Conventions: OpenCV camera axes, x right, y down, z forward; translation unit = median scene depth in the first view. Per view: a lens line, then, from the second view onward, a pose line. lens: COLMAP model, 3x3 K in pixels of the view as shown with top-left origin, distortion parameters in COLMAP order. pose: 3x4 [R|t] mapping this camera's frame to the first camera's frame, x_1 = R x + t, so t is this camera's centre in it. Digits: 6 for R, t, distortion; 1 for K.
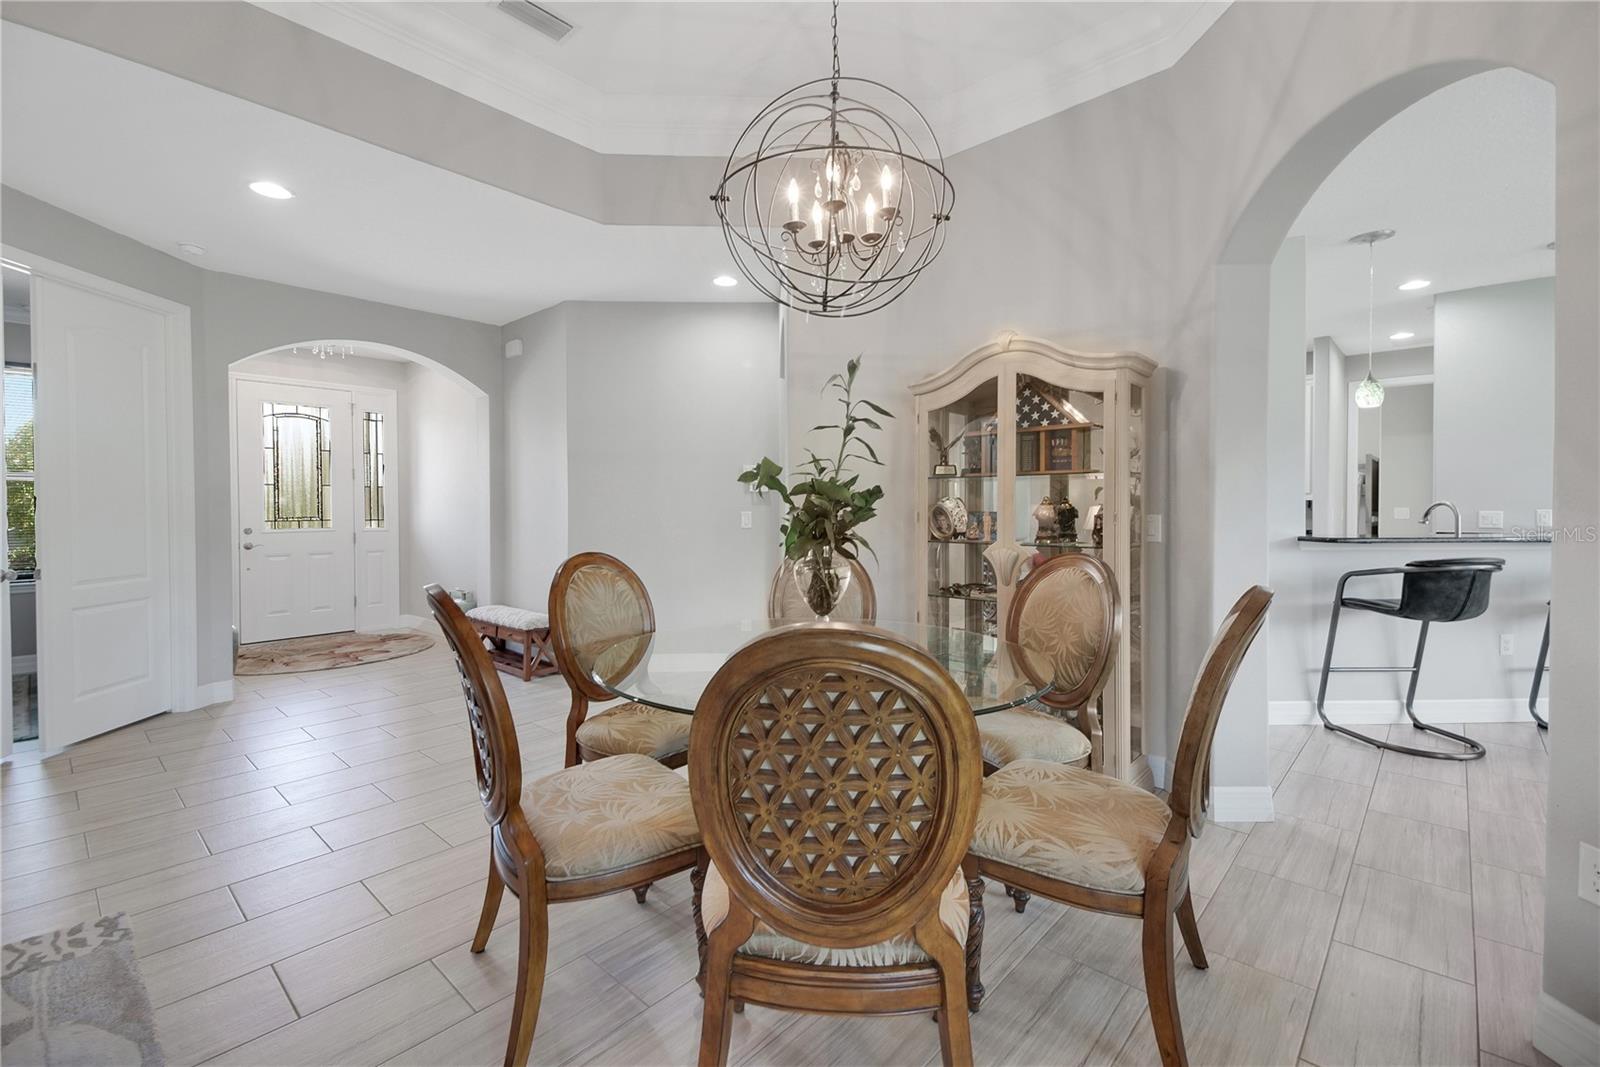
lens RADIAL K [[700.2, 0, 798.2], [0, 700.2, 514.3], [0, 0, 1]] dist [-0.002101, -0.000445]
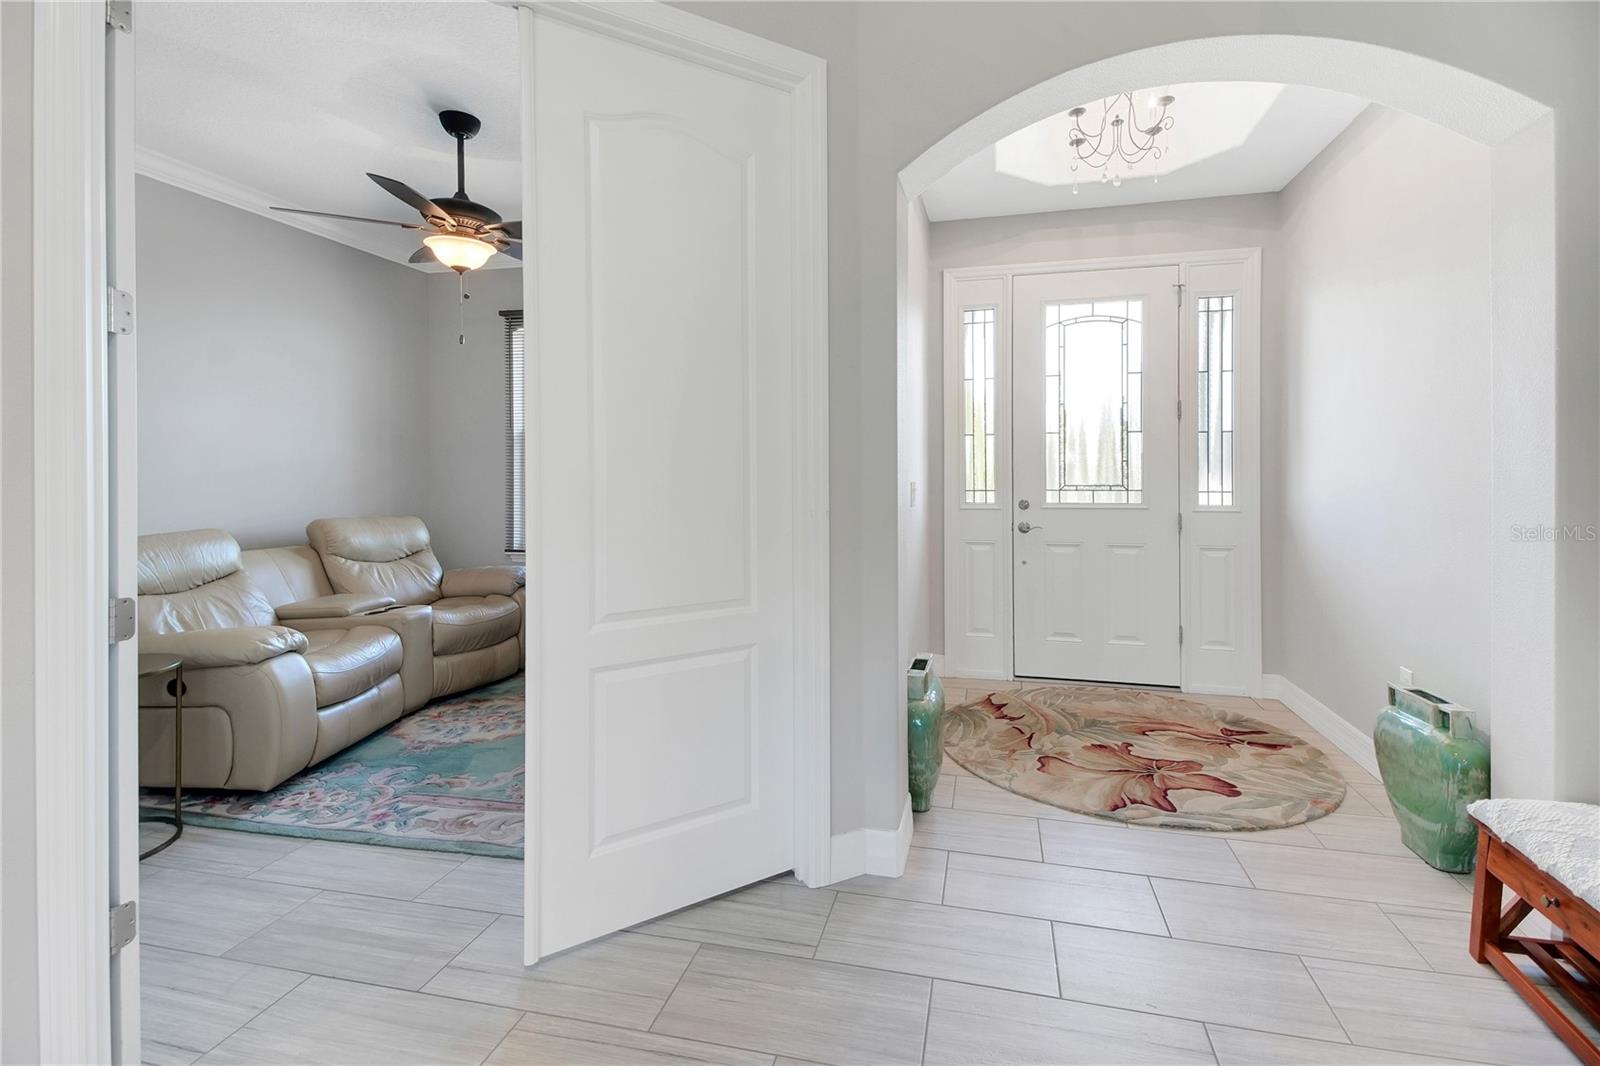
lens RADIAL K [[697.6, 0, 802.9], [0, 697.6, 480.1], [0, 0, 1]] dist [0.001800, -0.010673]
pose [[0.454591, 0.008283, -0.890662, -0.295264], [-0.002821, 0.999965, 0.007859, -0.003444], [0.890696, -0.001060, 0.454598, 0.511999]]
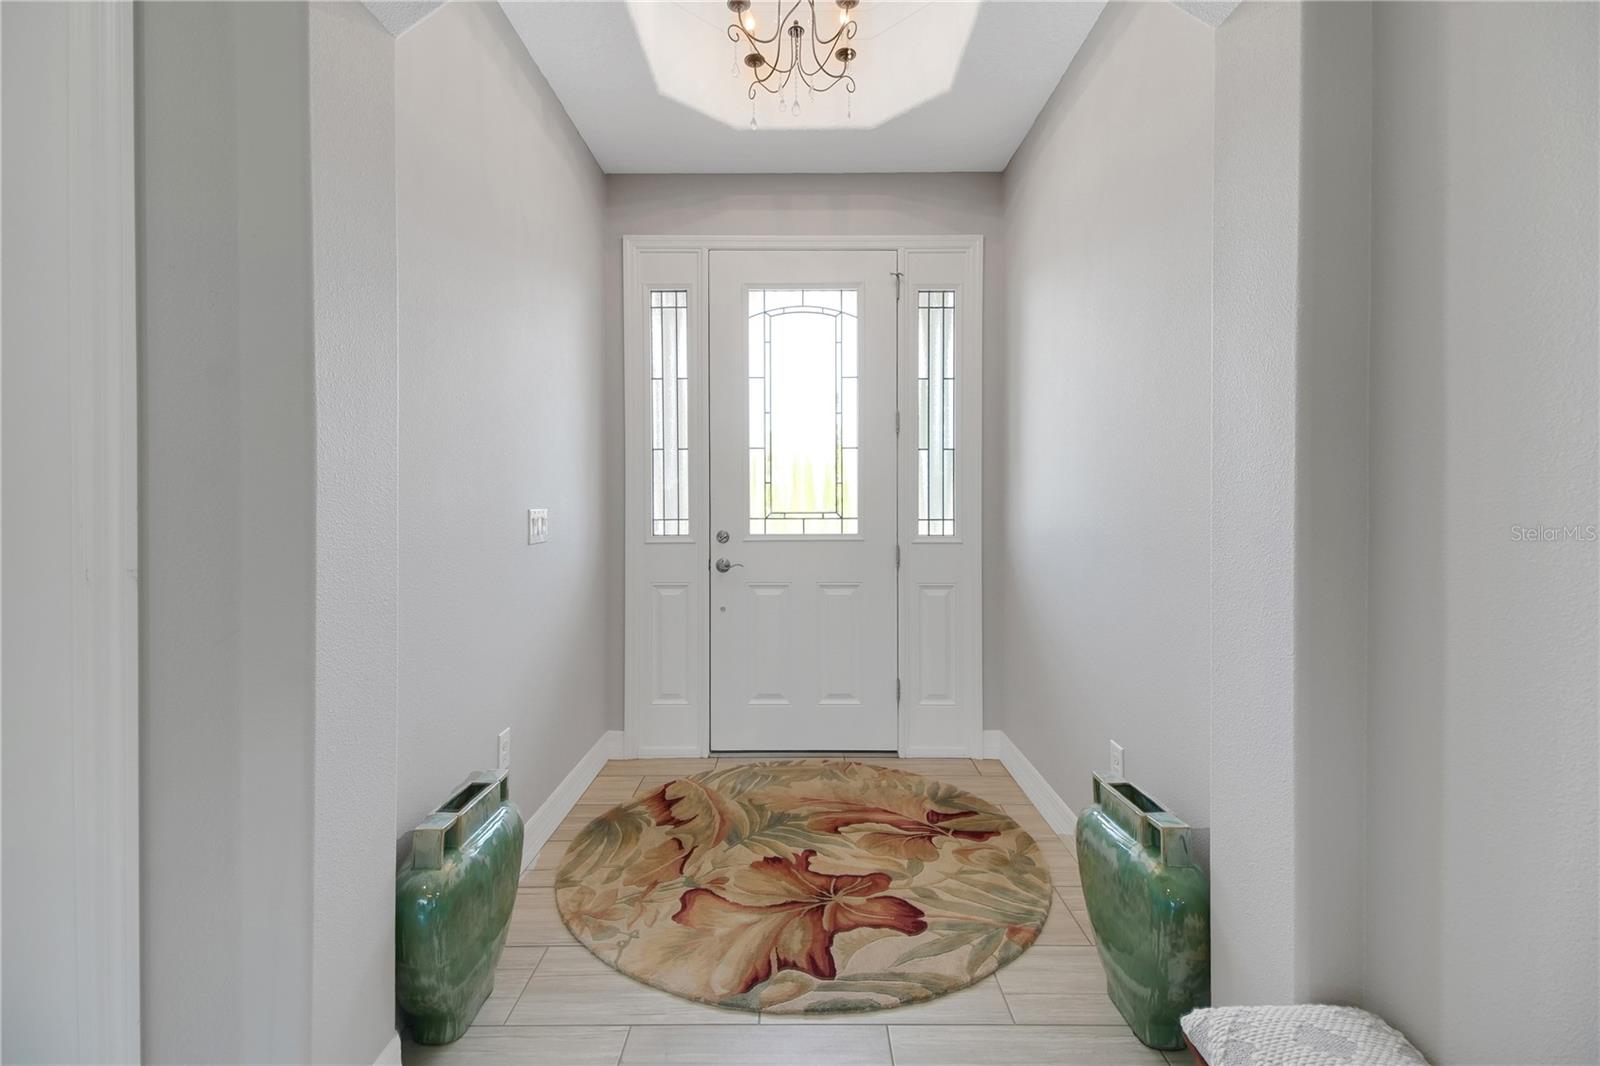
lens RADIAL K [[700.2, 0, 798.2], [0, 700.2, 513.8], [0, 0, 1]] dist [-0.002101, -0.000445]
pose [[0.668719, 0.015400, -0.743355, -0.353264], [-0.001912, 0.999818, 0.018993, -0.003477], [0.743513, -0.011279, 0.668627, 0.682068]]
